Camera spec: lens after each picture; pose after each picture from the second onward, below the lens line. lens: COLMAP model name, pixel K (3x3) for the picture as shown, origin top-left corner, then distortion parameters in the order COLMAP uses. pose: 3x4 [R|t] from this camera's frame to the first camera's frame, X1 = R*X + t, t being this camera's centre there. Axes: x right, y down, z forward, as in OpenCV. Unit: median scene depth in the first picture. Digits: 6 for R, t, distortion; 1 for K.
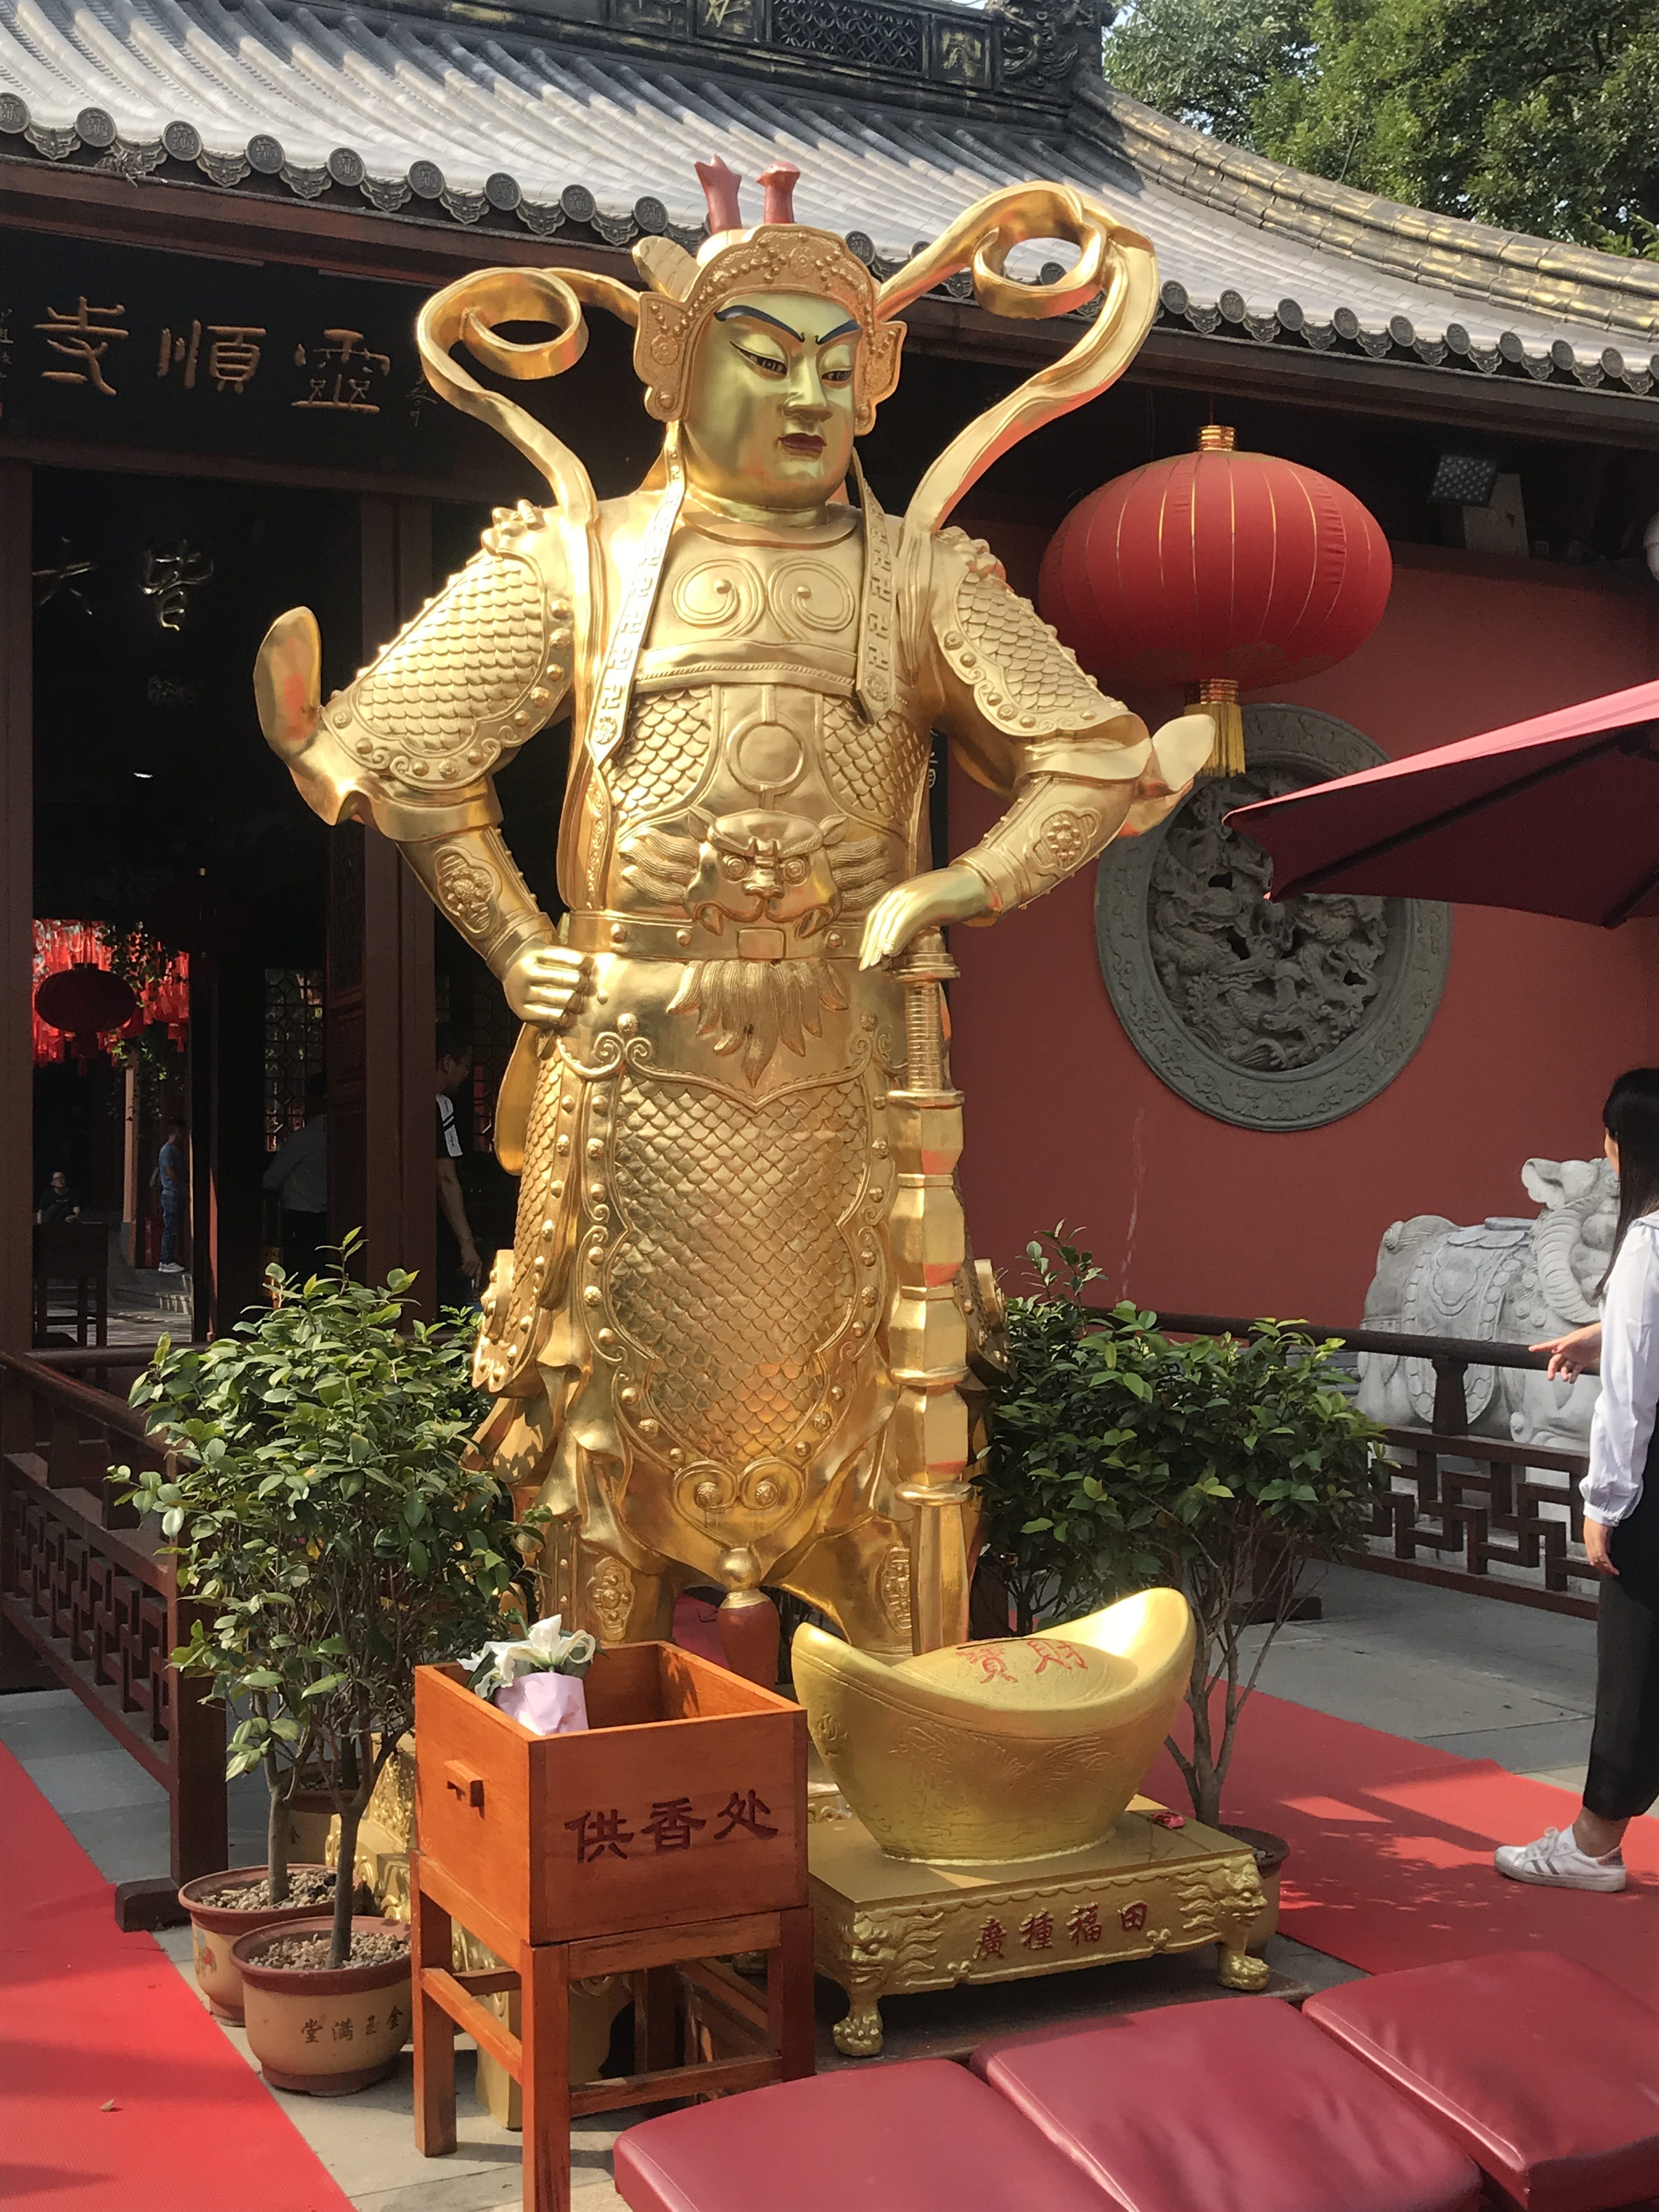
lens RADIAL K [[2666.5, 0, 829.5], [0, 2666.5, 1106.0], [0, 0, 1]] dist [0.157239, -0.612275]
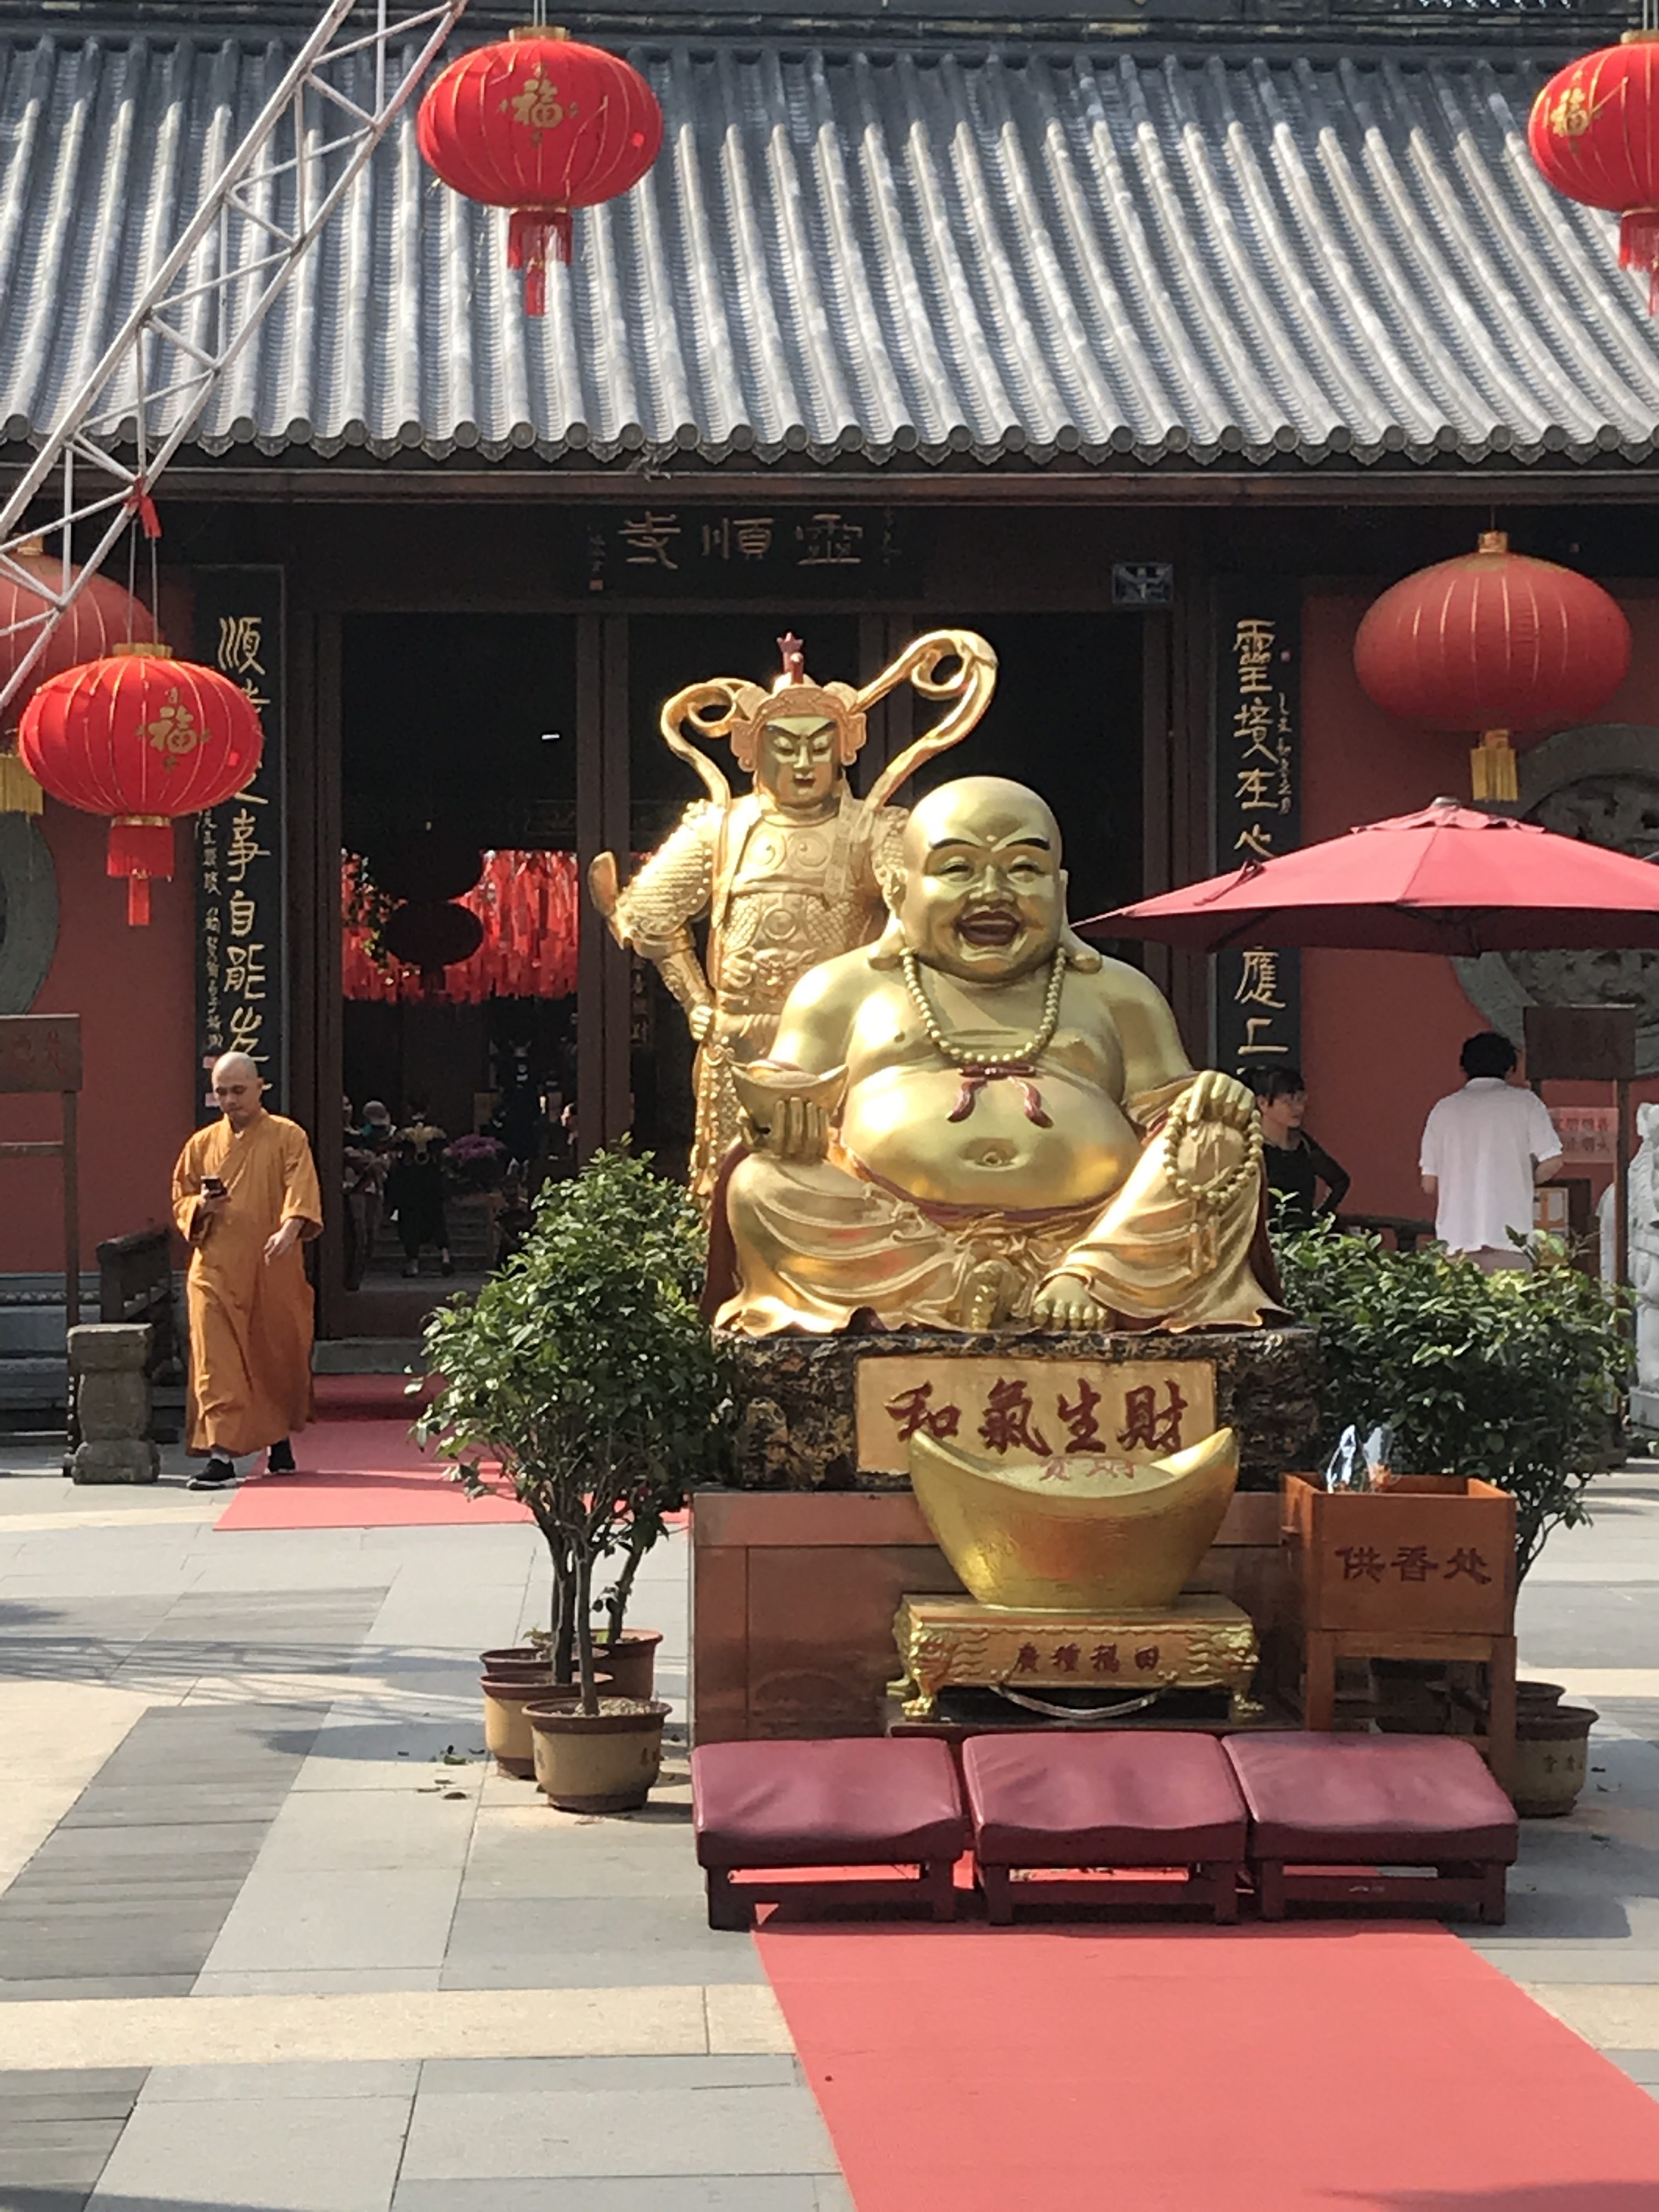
lens RADIAL K [[5183.6, 0, 829.5], [0, 5183.6, 1106.0], [0, 0, 1]] dist [0.146893, 1.238128]
pose [[0.933882, 0.003741, -0.357563, 1.497475], [0.003896, 0.999779, 0.020635, -0.063610], [0.357561, -0.020663, 0.933661, -2.915788]]
